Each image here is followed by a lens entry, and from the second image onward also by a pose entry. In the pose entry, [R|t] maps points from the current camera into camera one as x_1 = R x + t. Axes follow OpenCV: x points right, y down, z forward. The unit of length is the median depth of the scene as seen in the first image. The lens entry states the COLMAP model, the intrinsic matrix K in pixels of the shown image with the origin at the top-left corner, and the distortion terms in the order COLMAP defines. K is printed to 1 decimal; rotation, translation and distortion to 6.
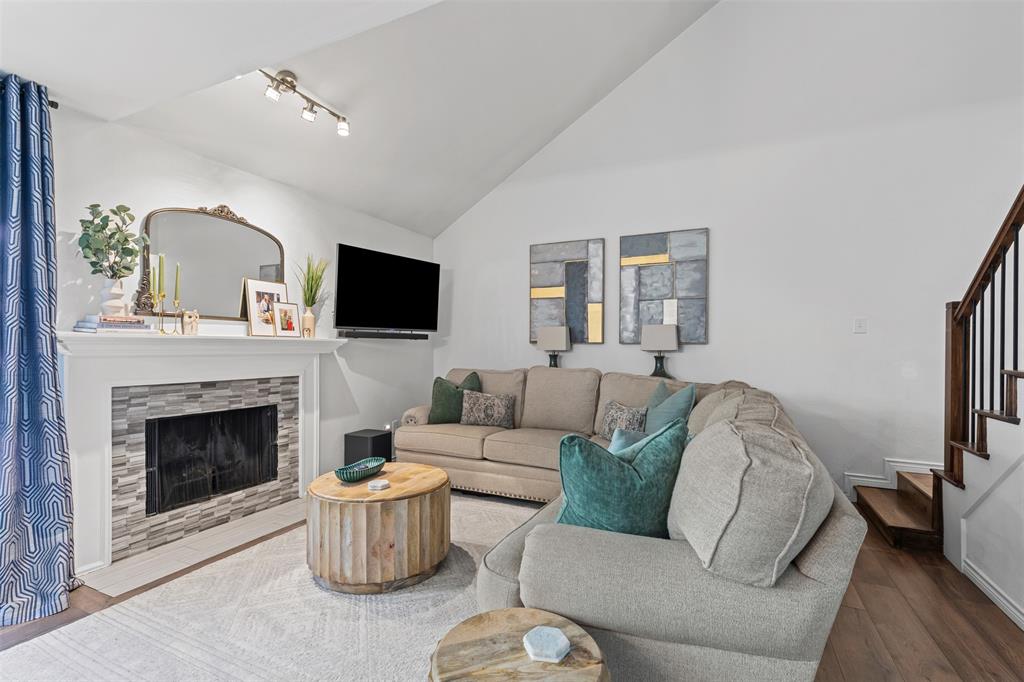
lens RADIAL K [[463.8, 0, 500.8], [0, 463.8, 347.9], [0, 0, 1]] dist [0.010475, -0.003751]
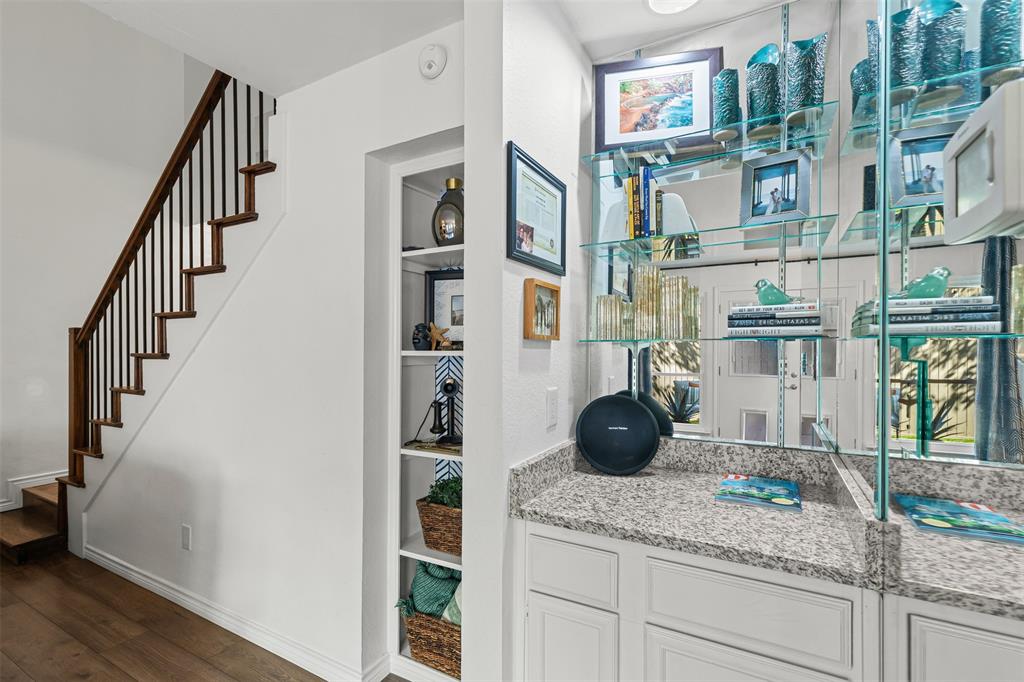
lens RADIAL K [[463.8, 0, 518.8], [0, 463.8, 354.1], [0, 0, 1]] dist [0.010475, -0.003751]
pose [[0.049563, -0.007119, 0.998746, -0.101325], [0.003627, 0.999969, 0.006948, -0.030299], [-0.998764, 0.003278, 0.049588, -0.120039]]
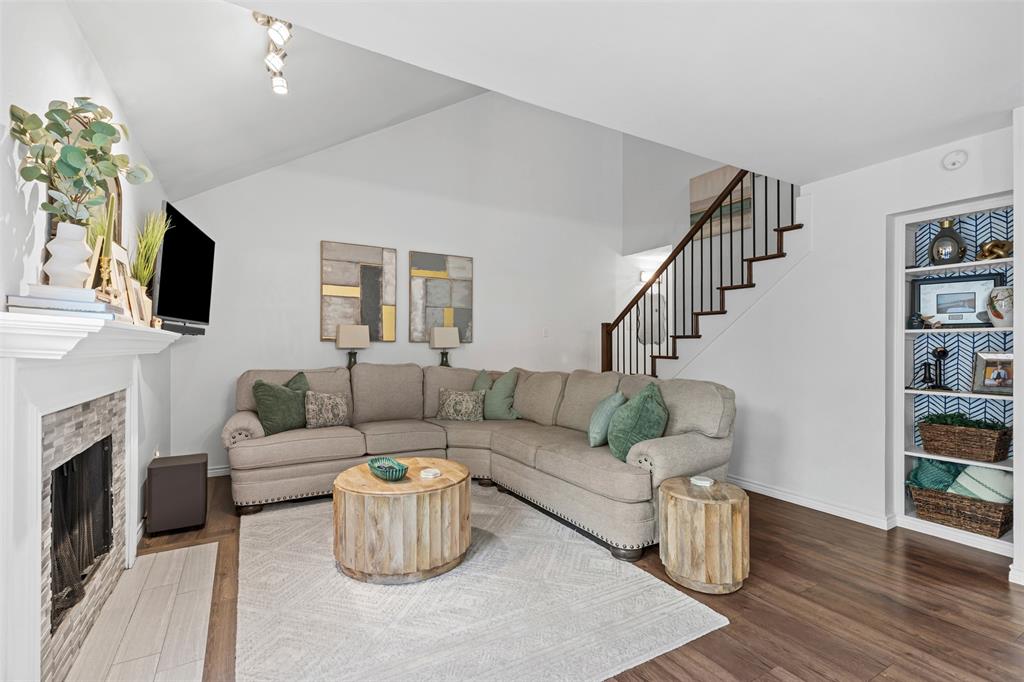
lens RADIAL K [[463.8, 0, 512.4], [0, 463.8, 342.5], [0, 0, 1]] dist [0.010475, -0.003751]
pose [[0.560833, 0.005813, 0.827908, -0.732516], [-0.000014, 0.999975, -0.007012, 0.000070], [-0.827929, 0.003921, 0.560819, 0.169314]]
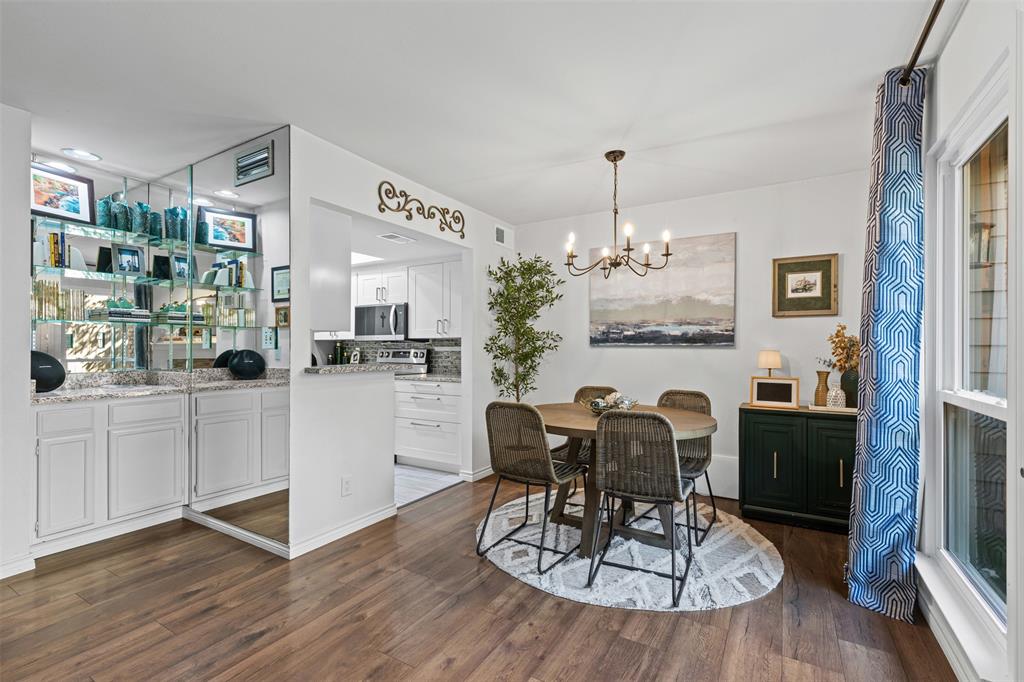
lens RADIAL K [[463.8, 0, 514.4], [0, 463.8, 348.9], [0, 0, 1]] dist [0.010475, -0.003751]
pose [[-0.995145, -0.008348, 0.098066, -0.572432], [-0.007961, 0.999959, 0.004341, 0.002455], [-0.098098, 0.003539, -0.995170, 0.555287]]
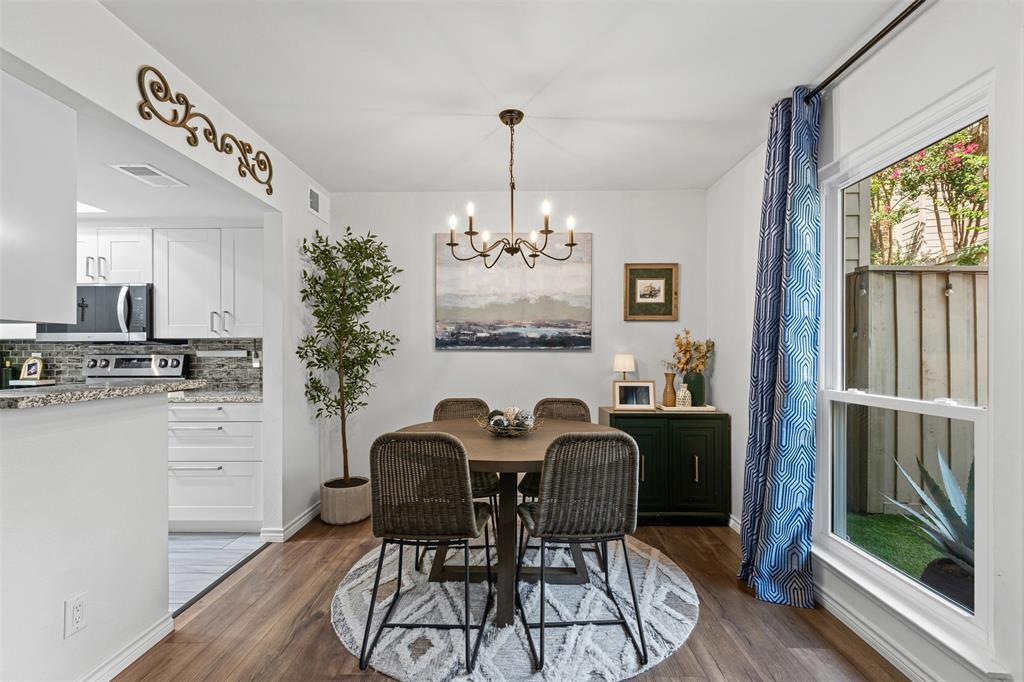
lens RADIAL K [[463.8, 0, 511.6], [0, 463.8, 353.9], [0, 0, 1]] dist [0.010475, -0.003751]
pose [[-0.911572, -0.001816, -0.411137, -0.381252], [-0.004746, 0.999970, 0.006104, 0.000979], [0.411114, 0.007516, -0.911553, 0.322794]]
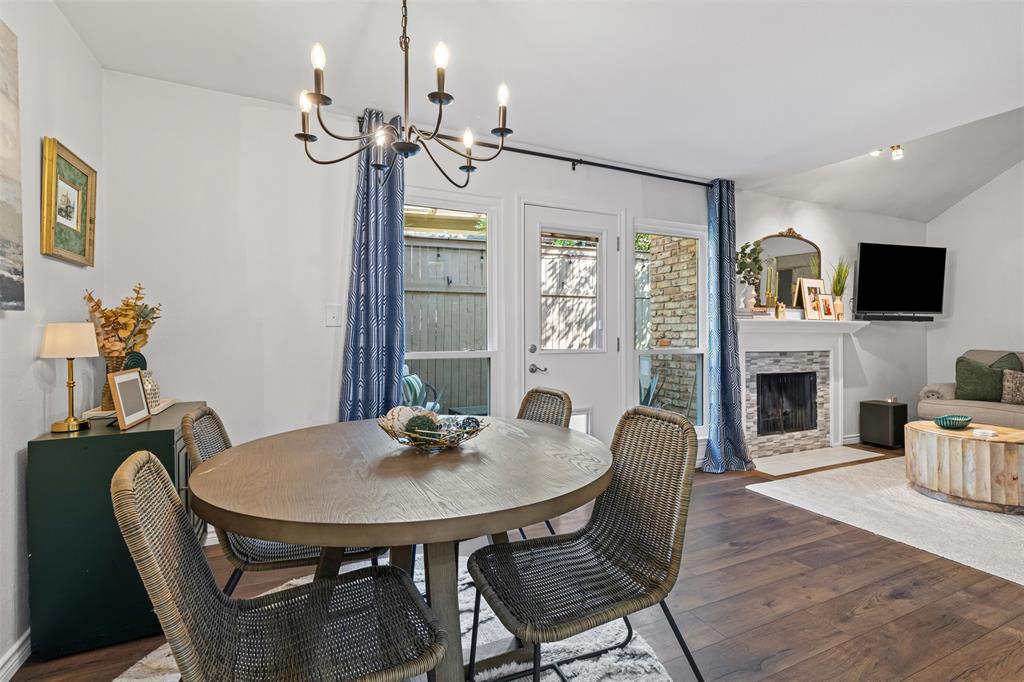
lens RADIAL K [[463.8, 0, 521.9], [0, 463.8, 328.7], [0, 0, 1]] dist [0.010475, -0.003751]
pose [[0.782623, -0.004830, -0.622477, -0.322826], [-0.002716, 0.999934, -0.011173, 0.017383], [0.622490, 0.010435, 0.782558, -0.568313]]
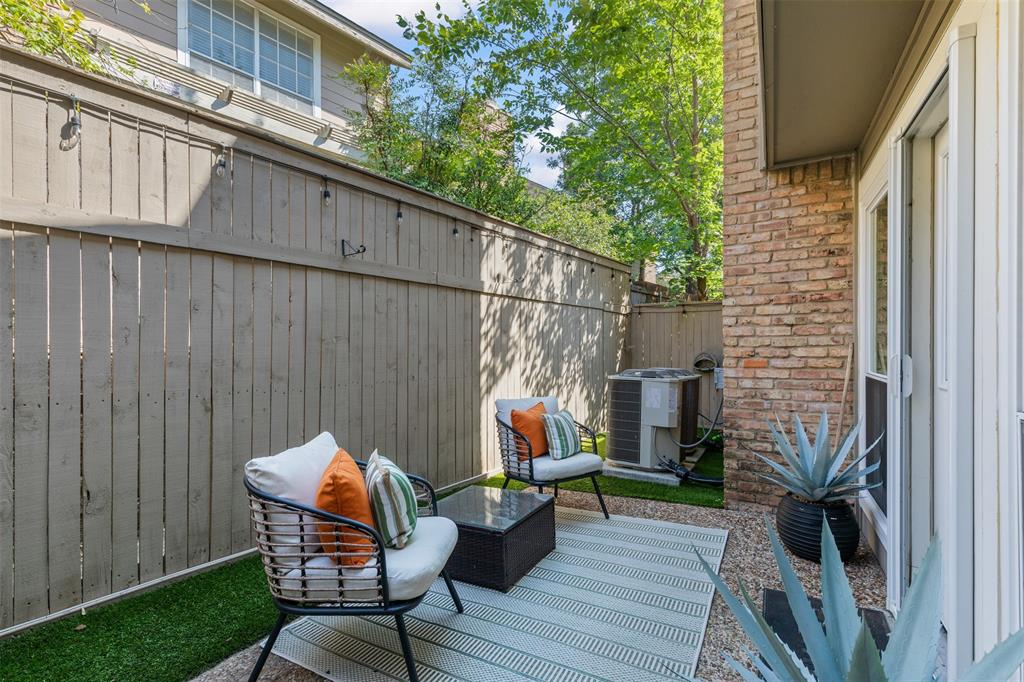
lens RADIAL K [[463.8, 0, 510.2], [0, 463.8, 350.9], [0, 0, 1]] dist [0.010475, -0.003751]
pose [[0.998068, -0.007071, -0.061730, -1.312434], [0.007096, 0.999975, 0.000190, 0.012881], [0.061727, -0.000628, 0.998093, -0.215656]]
